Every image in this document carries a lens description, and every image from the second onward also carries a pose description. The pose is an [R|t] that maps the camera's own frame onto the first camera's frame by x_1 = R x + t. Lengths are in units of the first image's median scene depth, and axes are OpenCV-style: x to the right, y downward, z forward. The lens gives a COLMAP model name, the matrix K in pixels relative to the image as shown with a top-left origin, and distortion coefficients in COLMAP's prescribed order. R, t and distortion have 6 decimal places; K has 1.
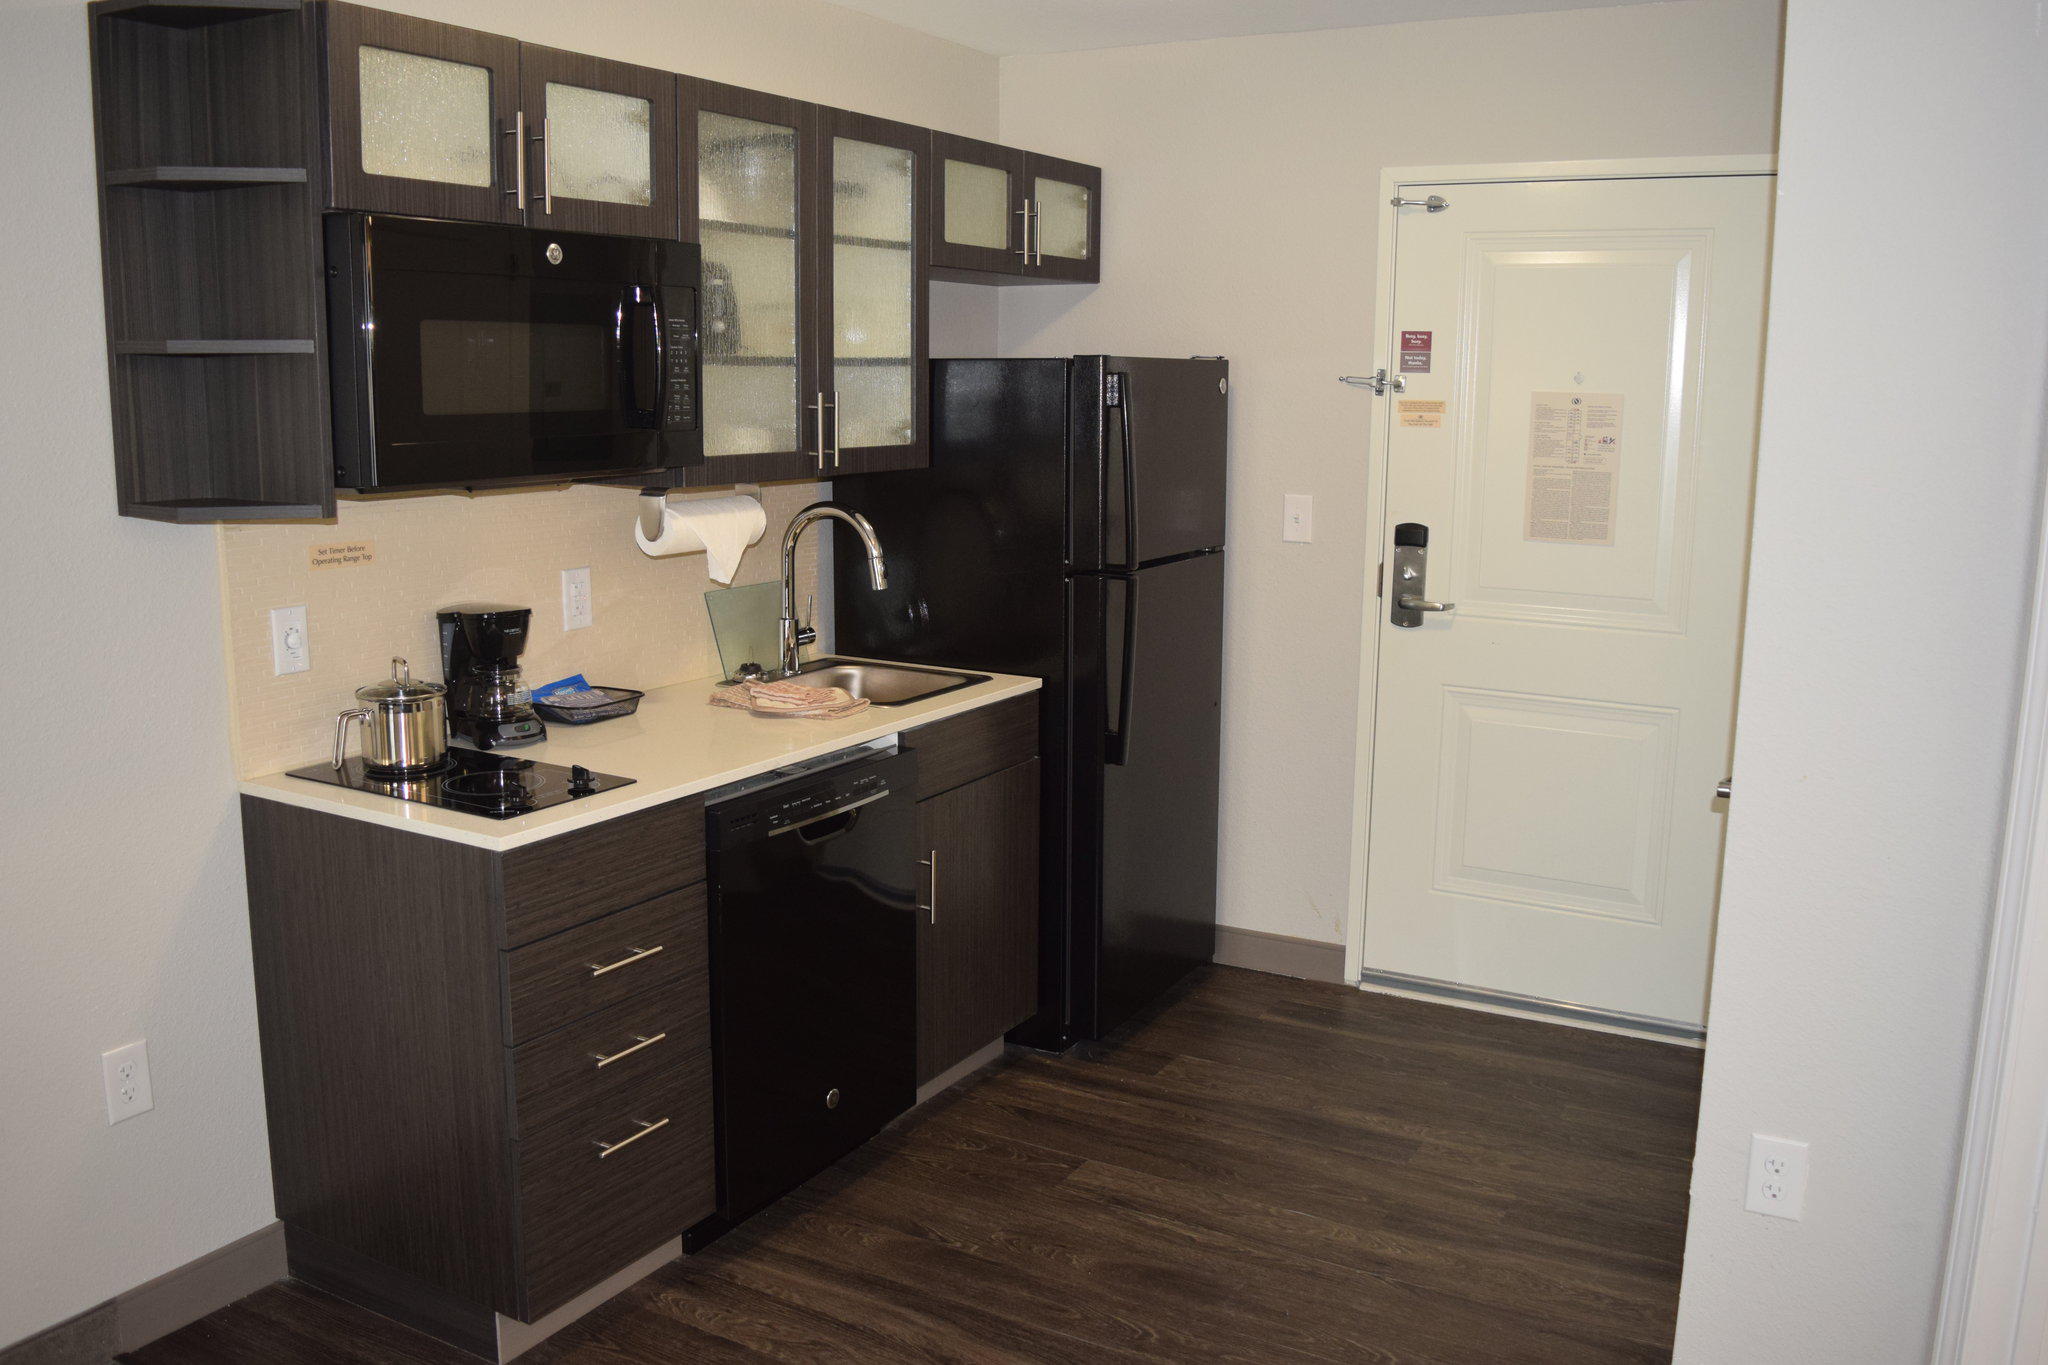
lens RADIAL K [[1702.5, 0, 1024.0], [0, 1702.5, 682.5], [0, 0, 1]] dist [-0.077922, -0.001749]
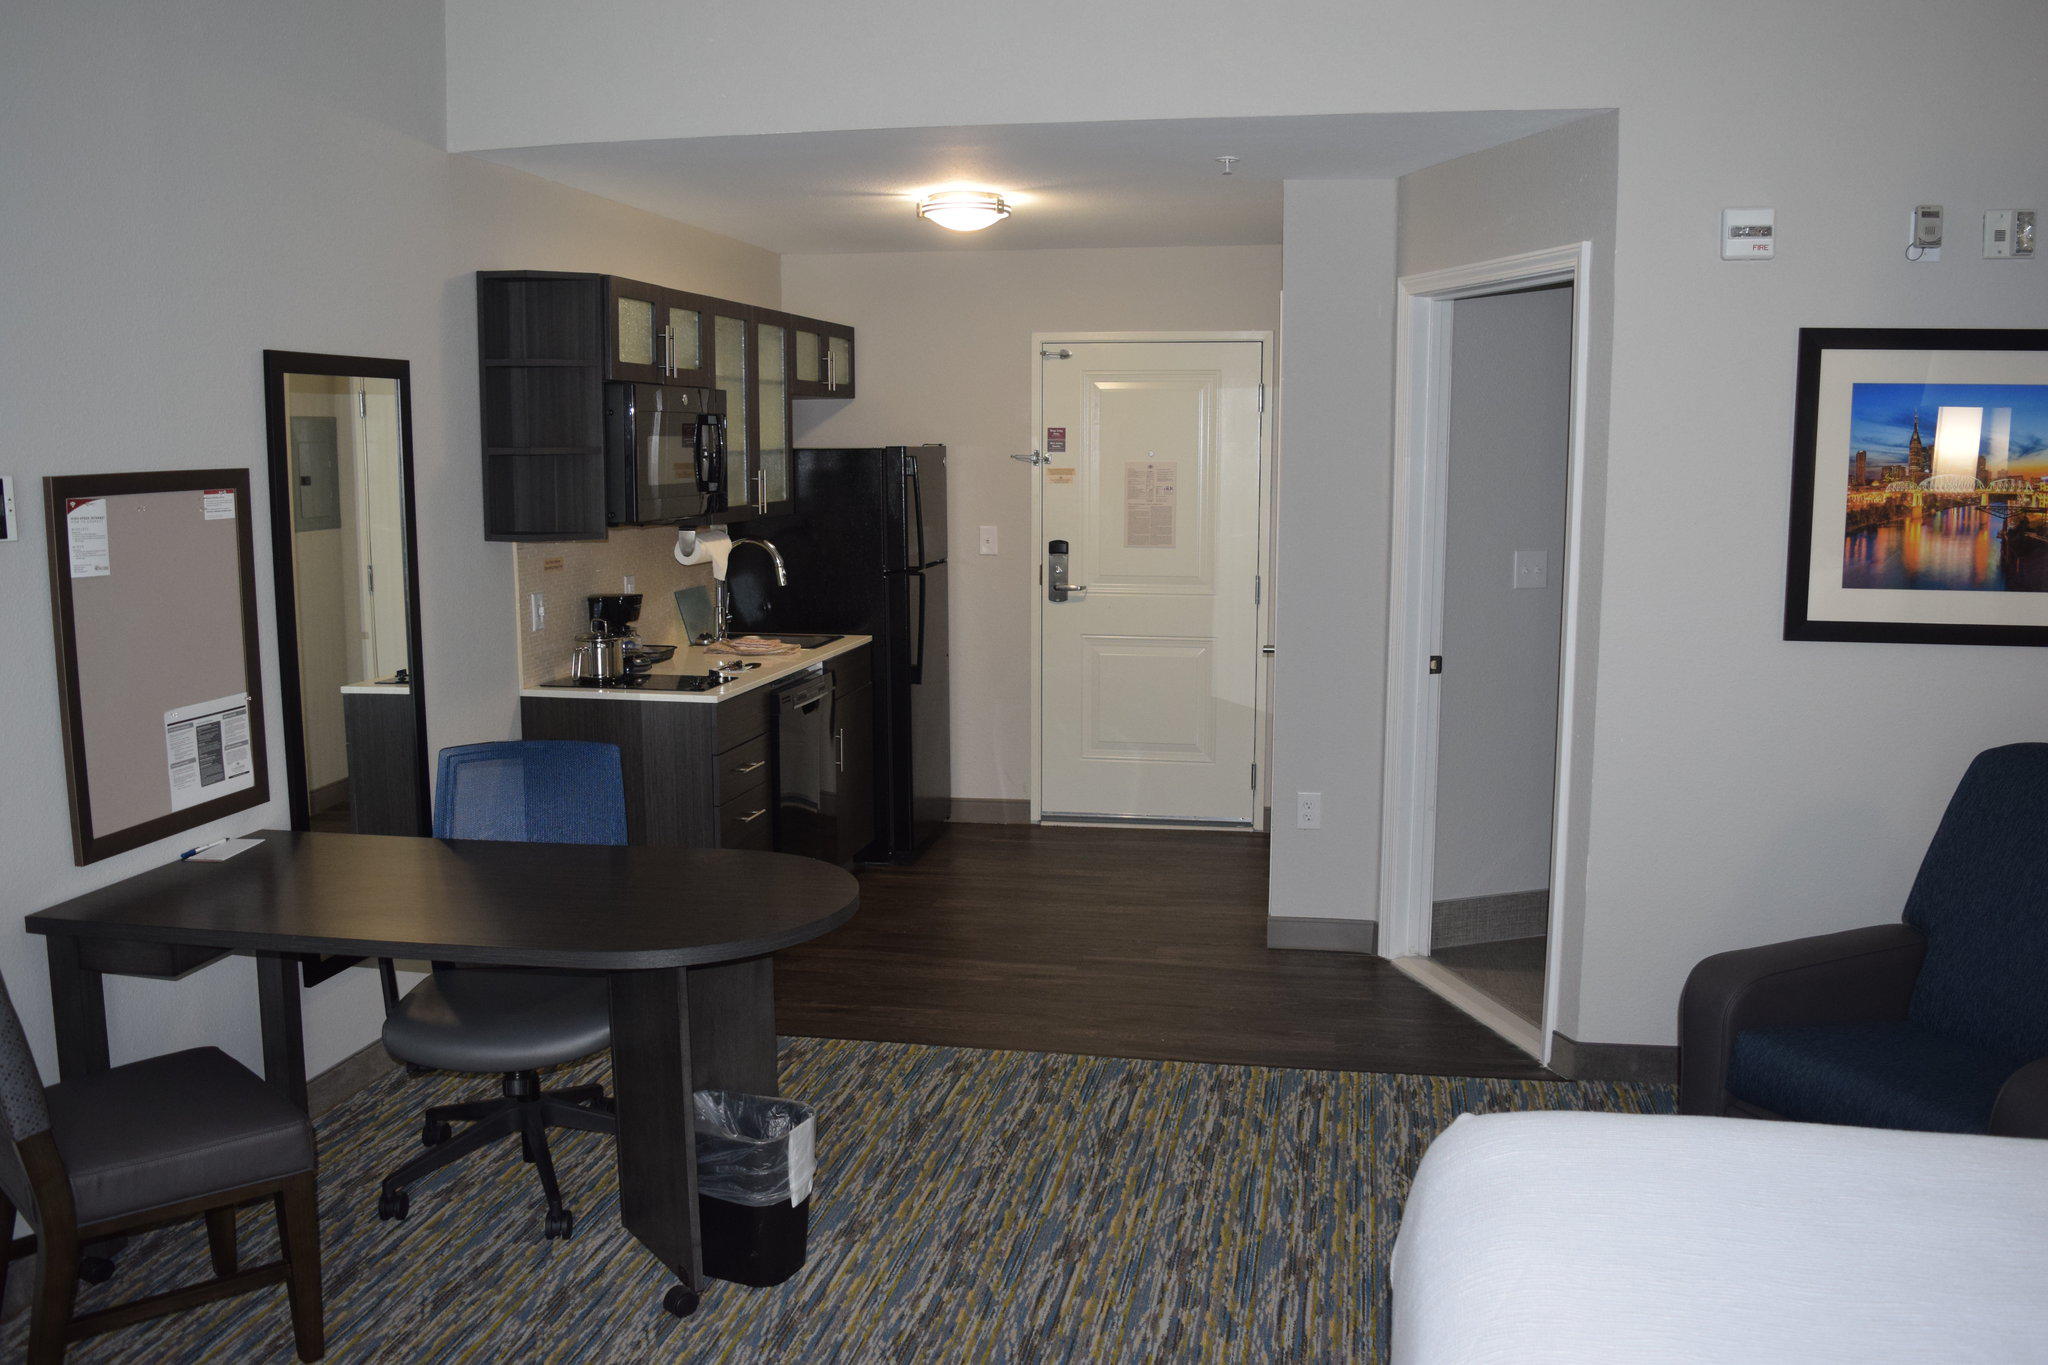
lens RADIAL K [[1658.8, 0, 1024.0], [0, 1658.8, 682.5], [0, 0, 1]] dist [-0.100527, 0.006183]
pose [[0.946240, -0.056514, 0.318489, -0.351387], [0.067756, 0.997405, -0.024323, 0.088821], [-0.316289, 0.044595, 0.947614, -0.573056]]
